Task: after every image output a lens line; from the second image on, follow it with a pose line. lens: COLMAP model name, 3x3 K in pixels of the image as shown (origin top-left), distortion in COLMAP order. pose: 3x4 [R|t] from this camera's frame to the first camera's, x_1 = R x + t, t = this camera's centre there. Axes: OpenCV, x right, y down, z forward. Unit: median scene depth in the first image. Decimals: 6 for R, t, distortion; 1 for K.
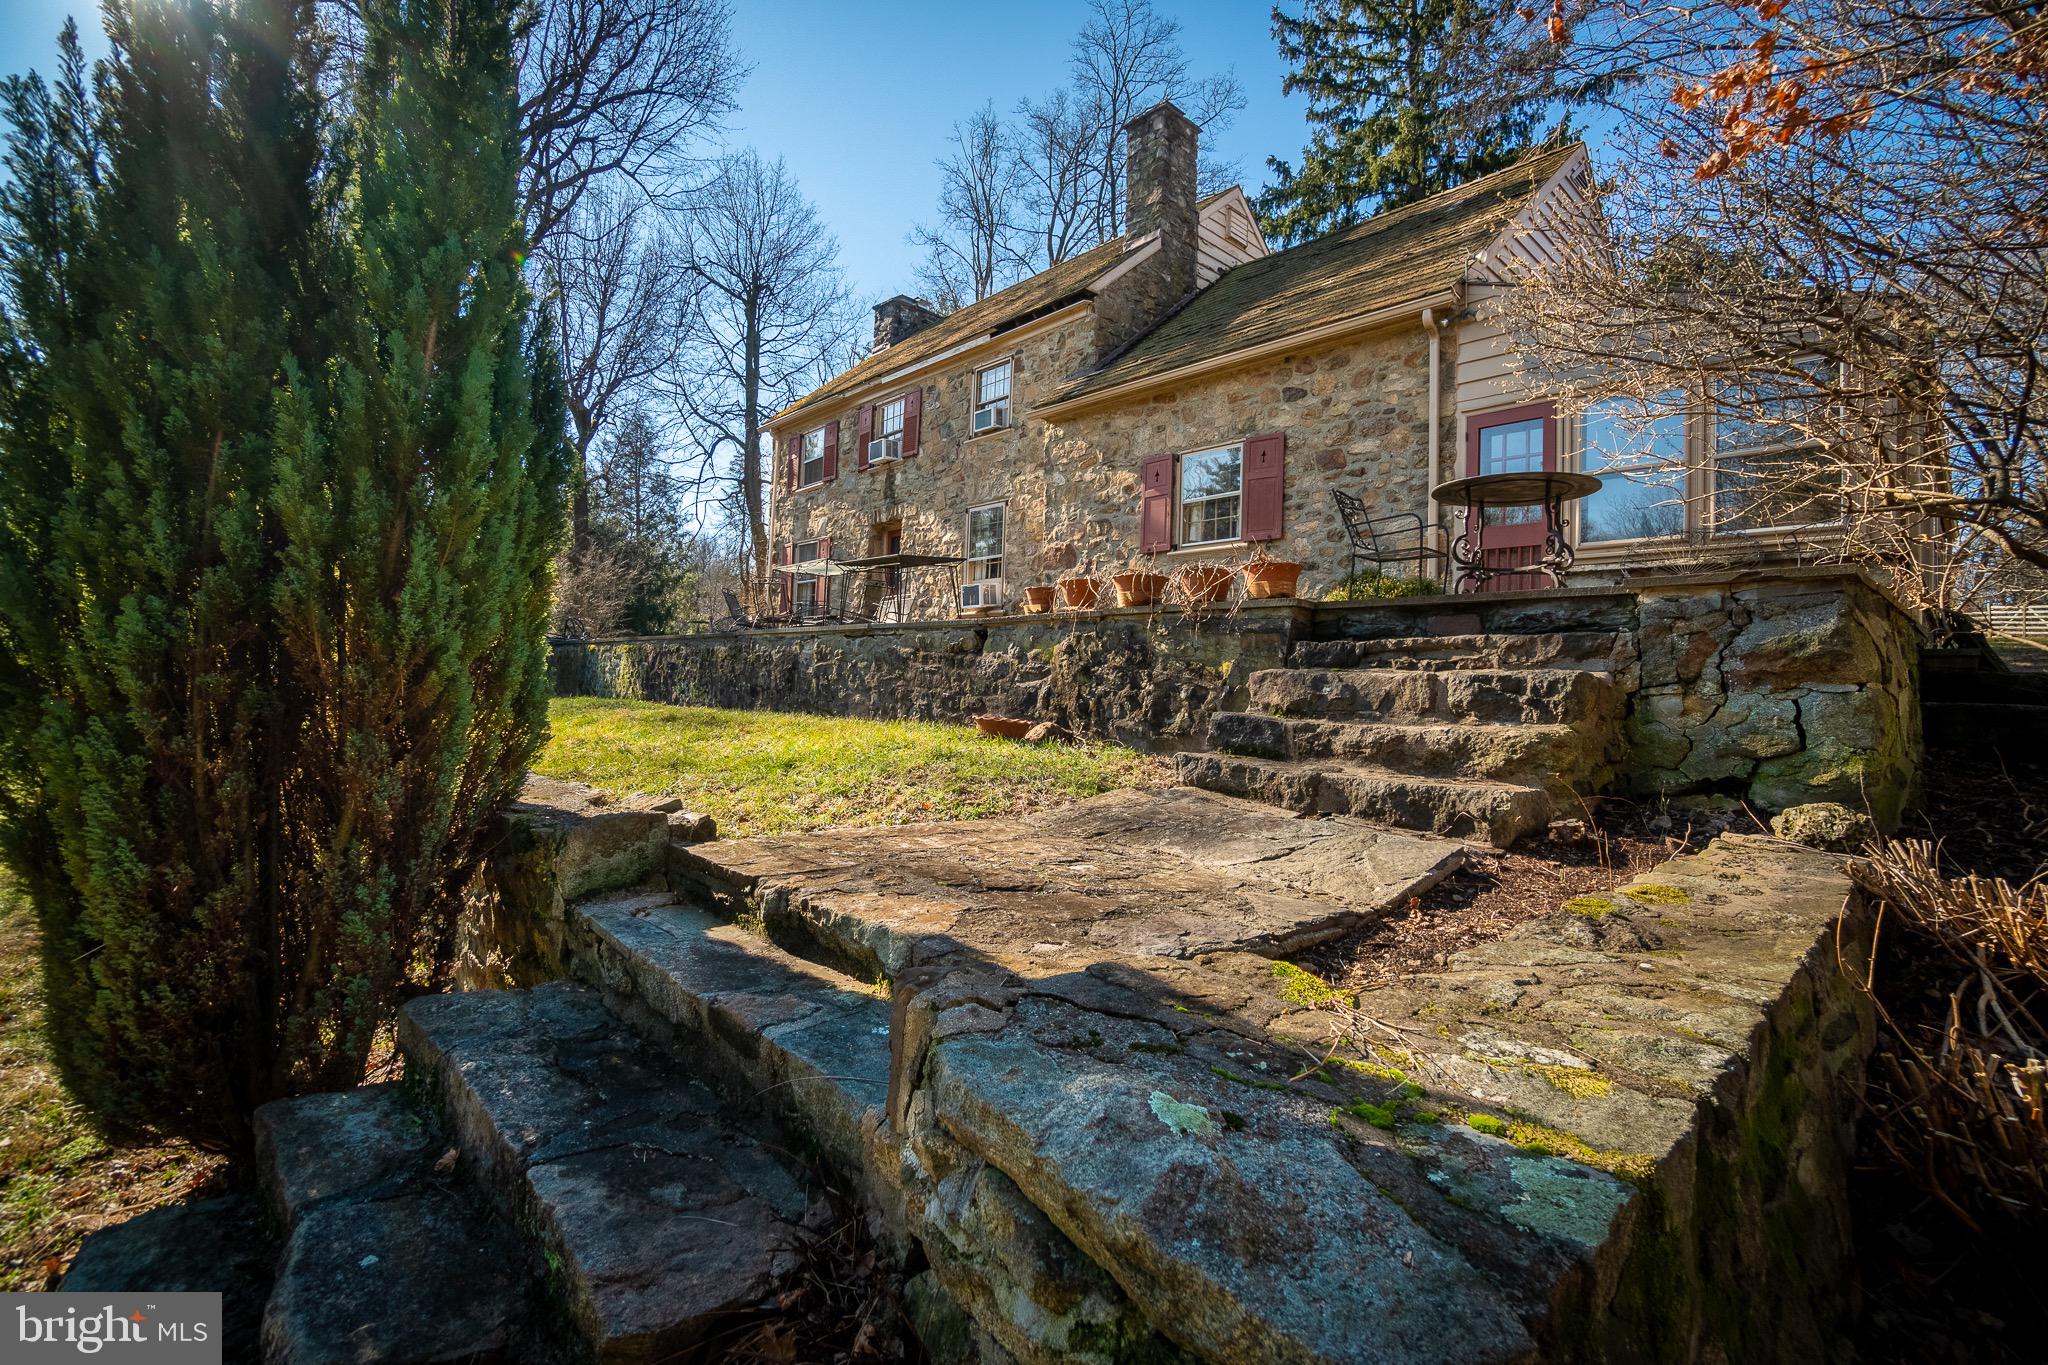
lens RADIAL K [[917.4, 0, 1026.1], [0, 917.4, 686.6], [0, 0, 1]] dist [-0.030772, 0.006566]
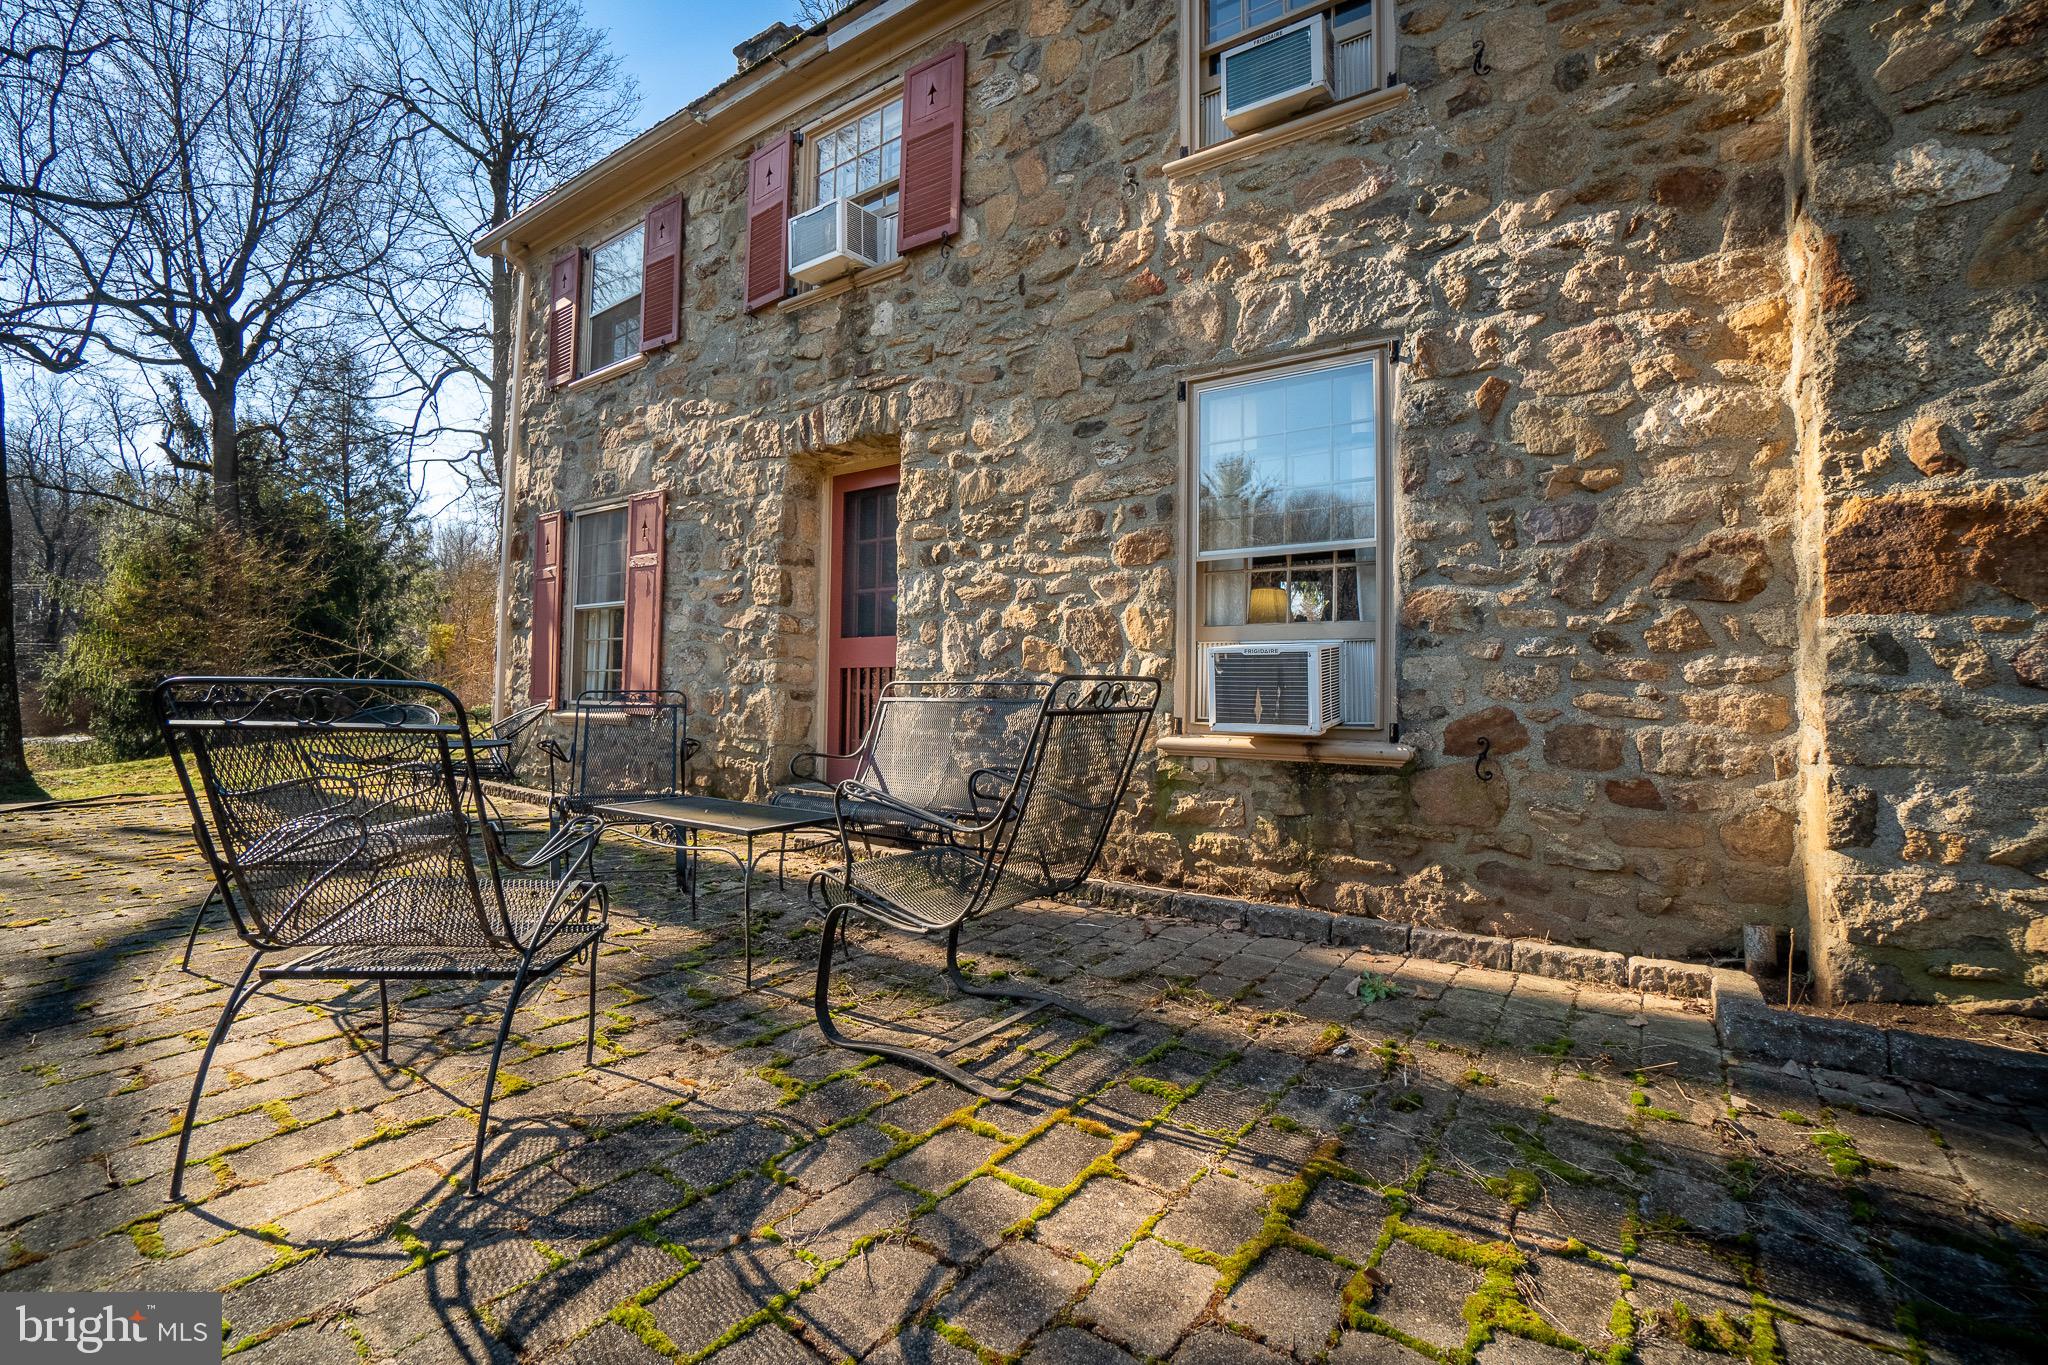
lens RADIAL K [[917.4, 0, 1019.8], [0, 917.4, 685.6], [0, 0, 1]] dist [-0.030772, 0.006566]
pose [[0.979192, -0.011695, 0.202598, -0.161265], [0.012165, 0.999925, -0.001073, -0.088178], [-0.202570, 0.003515, 0.979261, 0.656466]]
